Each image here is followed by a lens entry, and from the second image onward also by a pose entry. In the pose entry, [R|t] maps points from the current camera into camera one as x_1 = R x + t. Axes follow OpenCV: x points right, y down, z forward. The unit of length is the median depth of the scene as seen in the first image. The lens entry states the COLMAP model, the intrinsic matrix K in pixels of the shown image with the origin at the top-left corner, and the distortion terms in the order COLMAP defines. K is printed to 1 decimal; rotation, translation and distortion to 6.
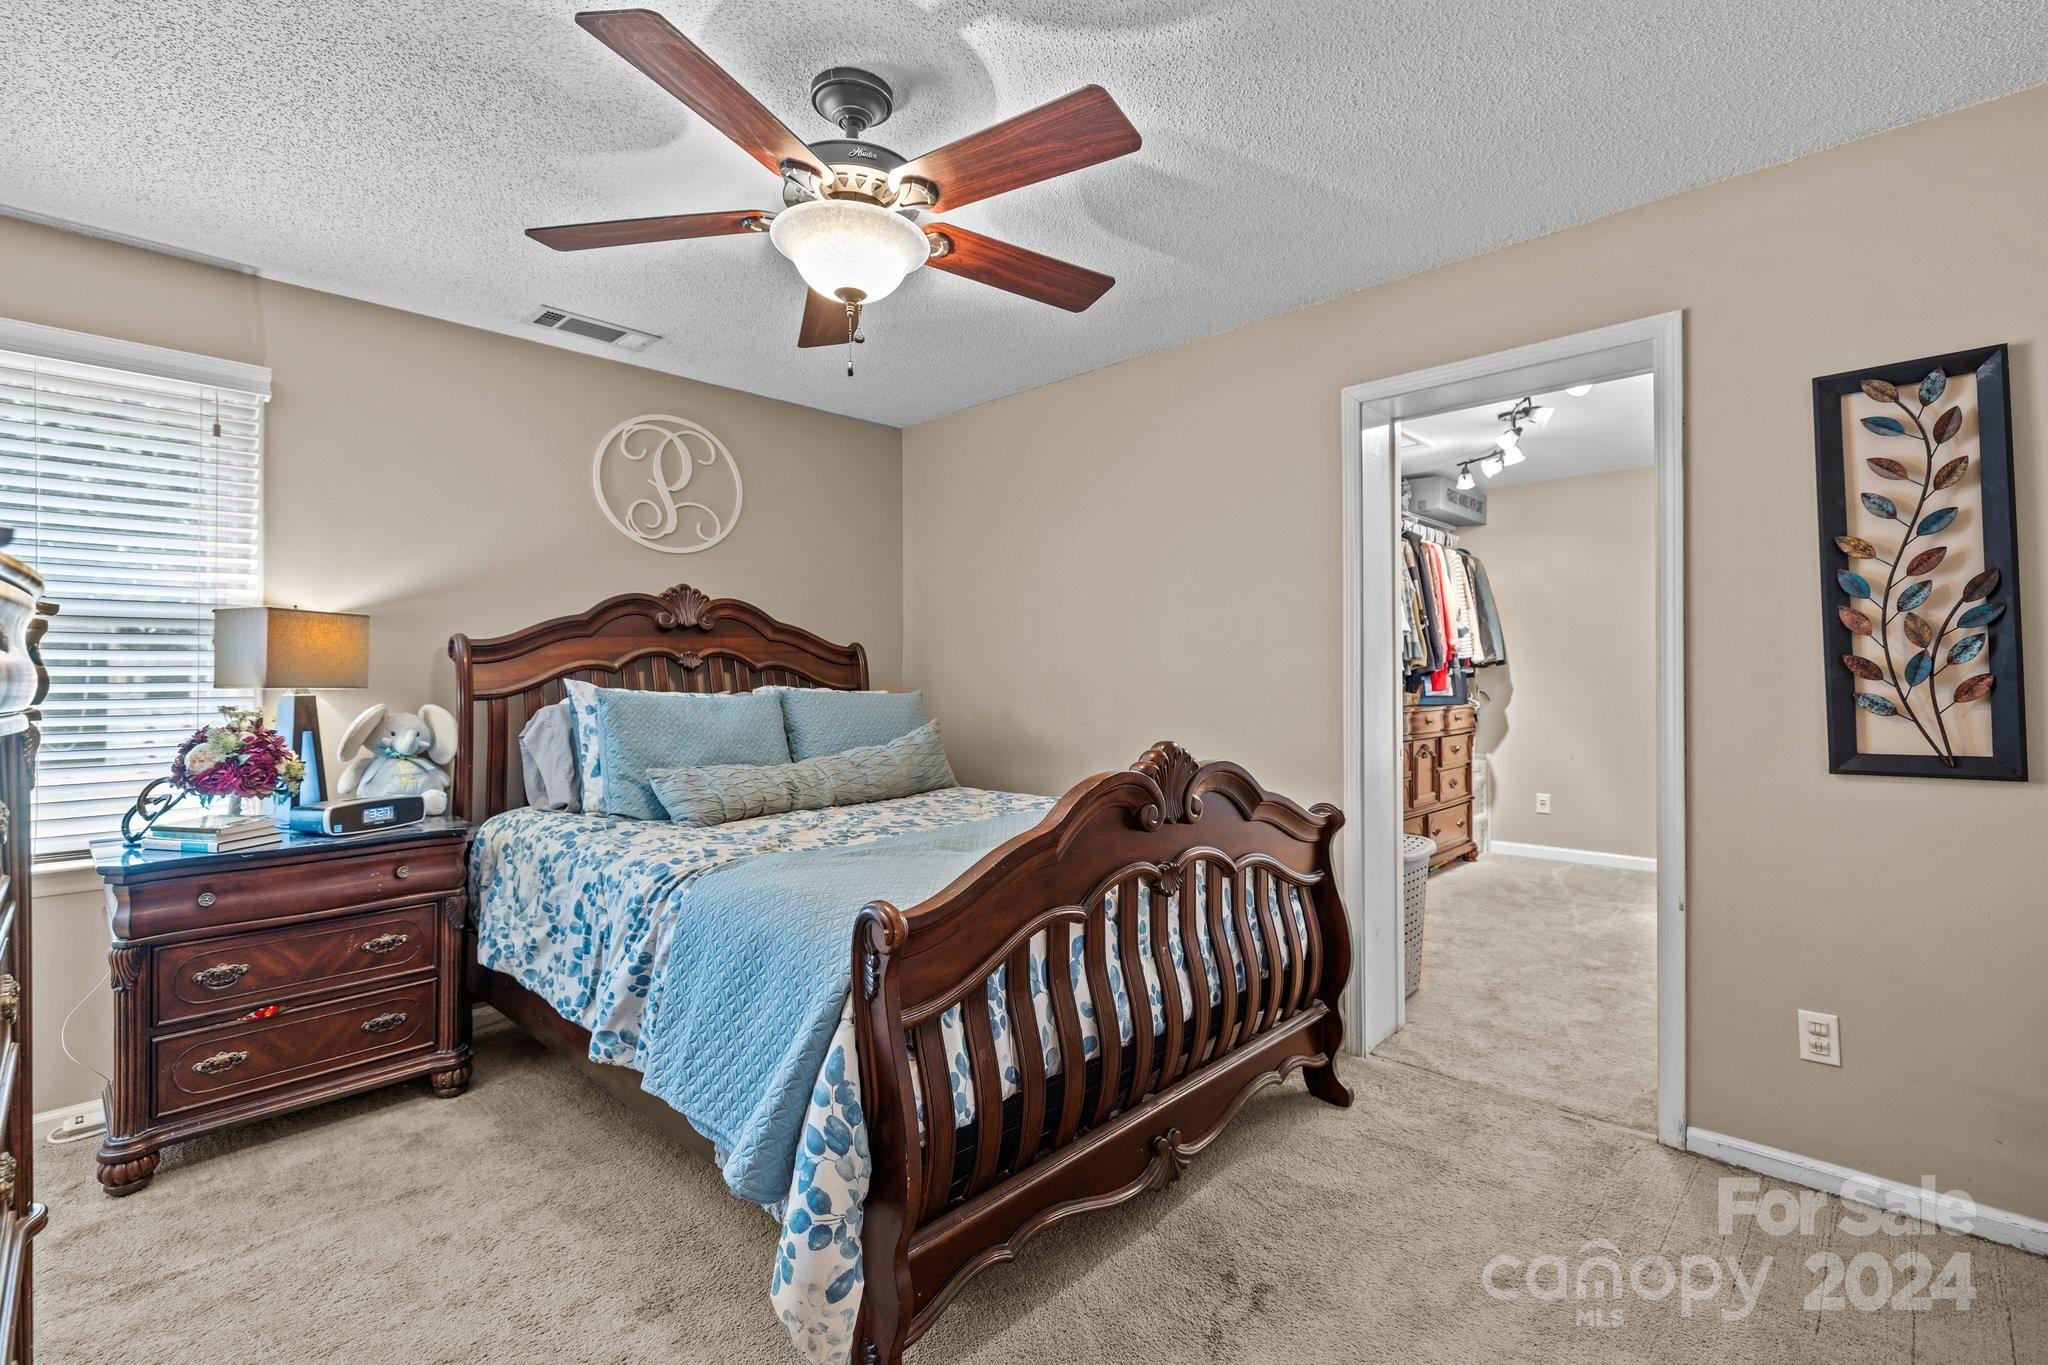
lens RADIAL K [[878.1, 0, 1025.6], [0, 878.1, 677.1], [0, 0, 1]] dist [0.002568, -0.000044]
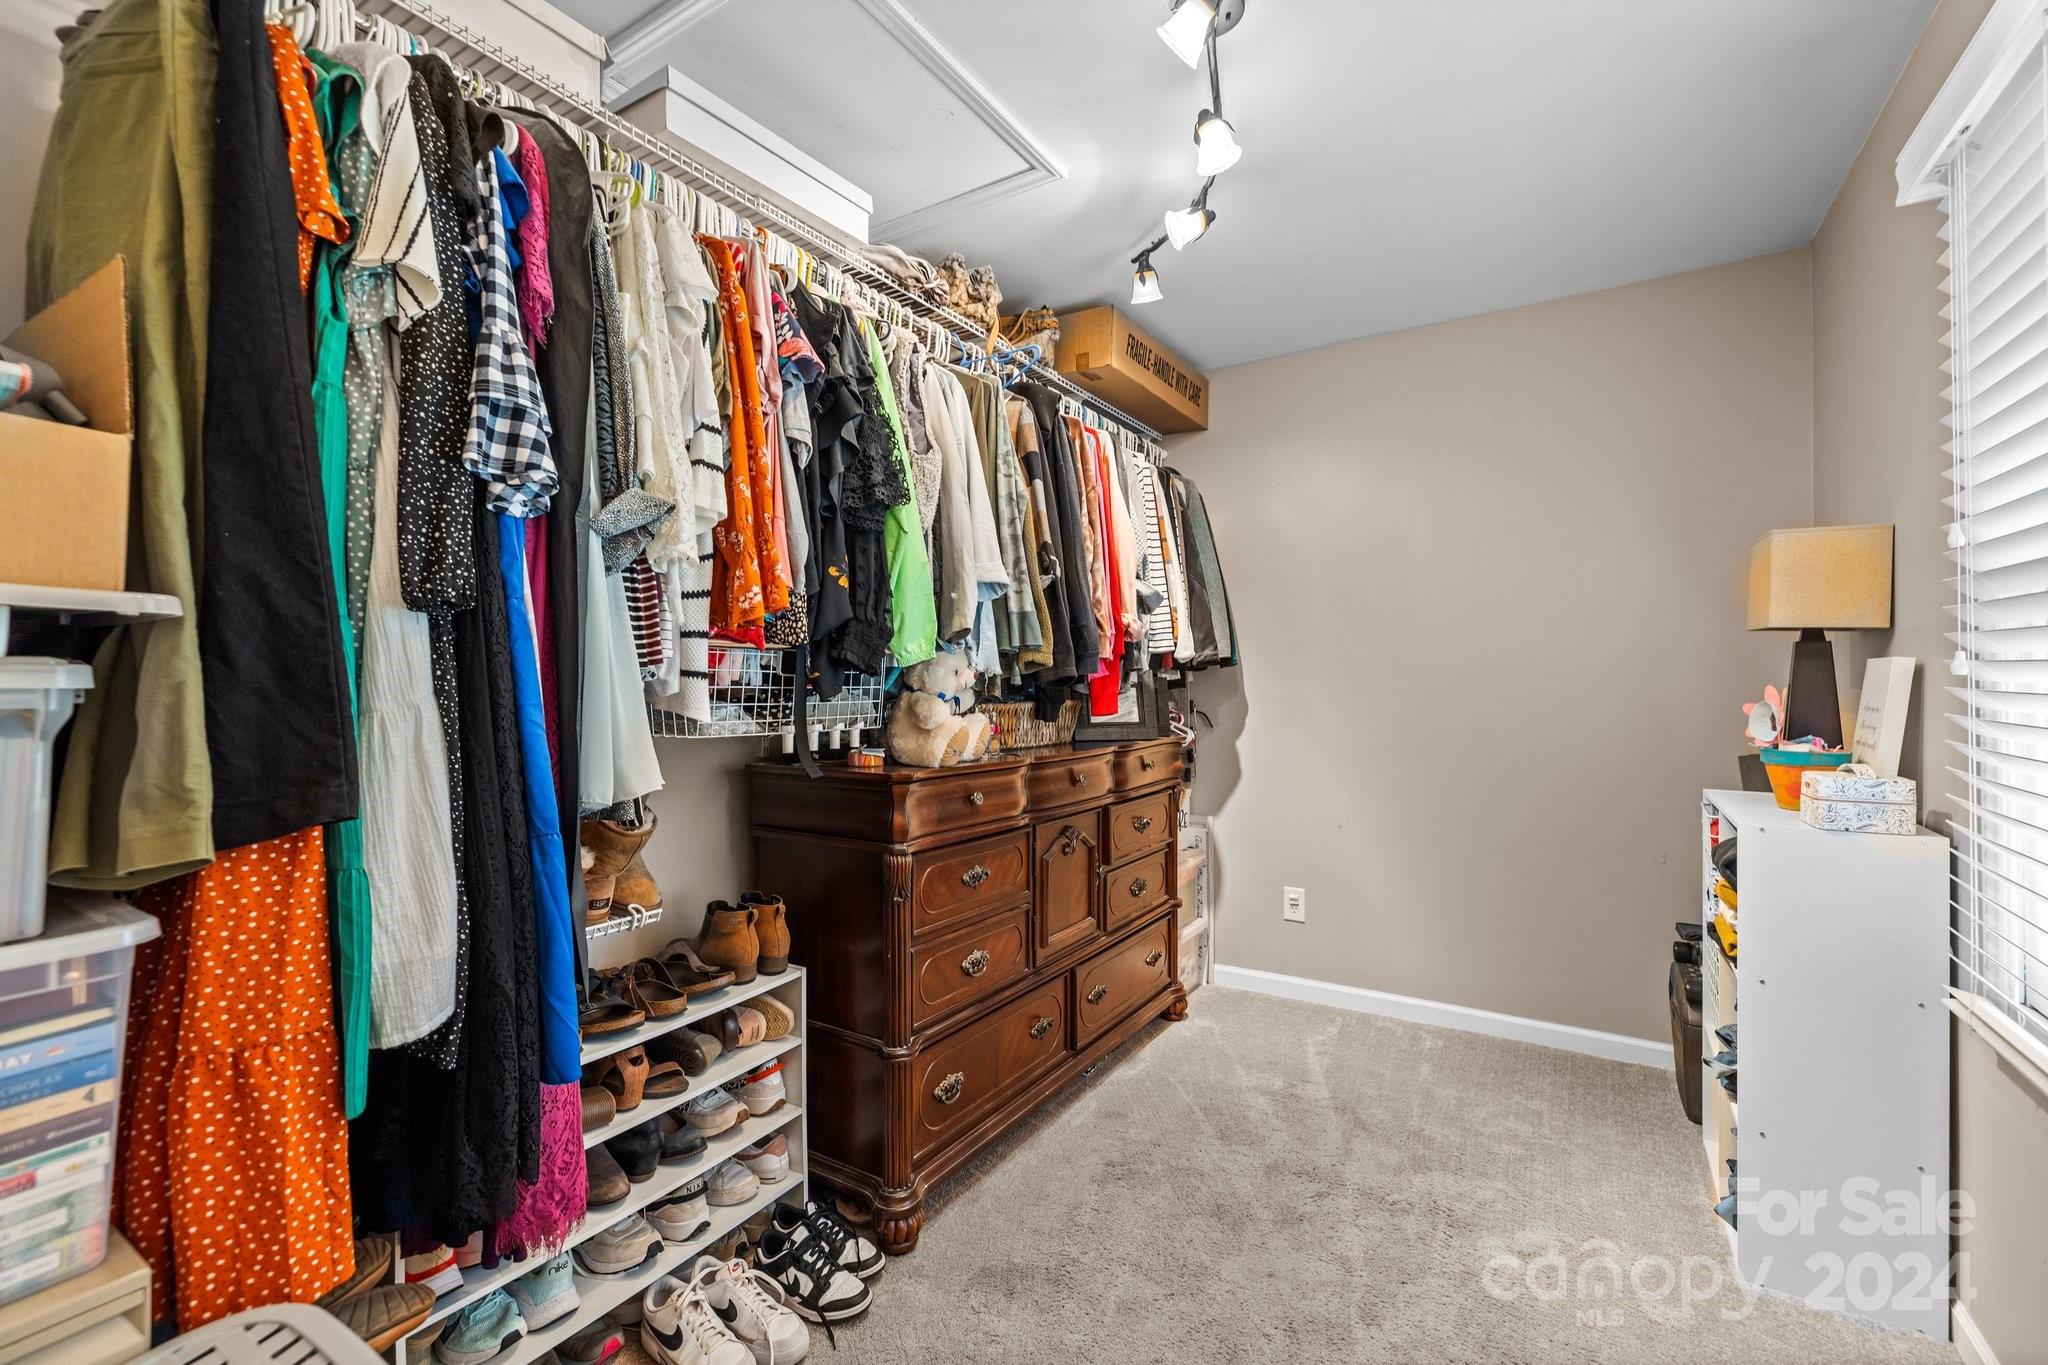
lens RADIAL K [[878.1, 0, 1020.4], [0, 878.1, 690.1], [0, 0, 1]] dist [0.002568, -0.000044]
pose [[0.977631, -0.005566, 0.210252, 0.312917], [0.003792, 0.999954, 0.008842, -0.003717], [-0.210292, -0.007847, 0.977607, 0.507598]]
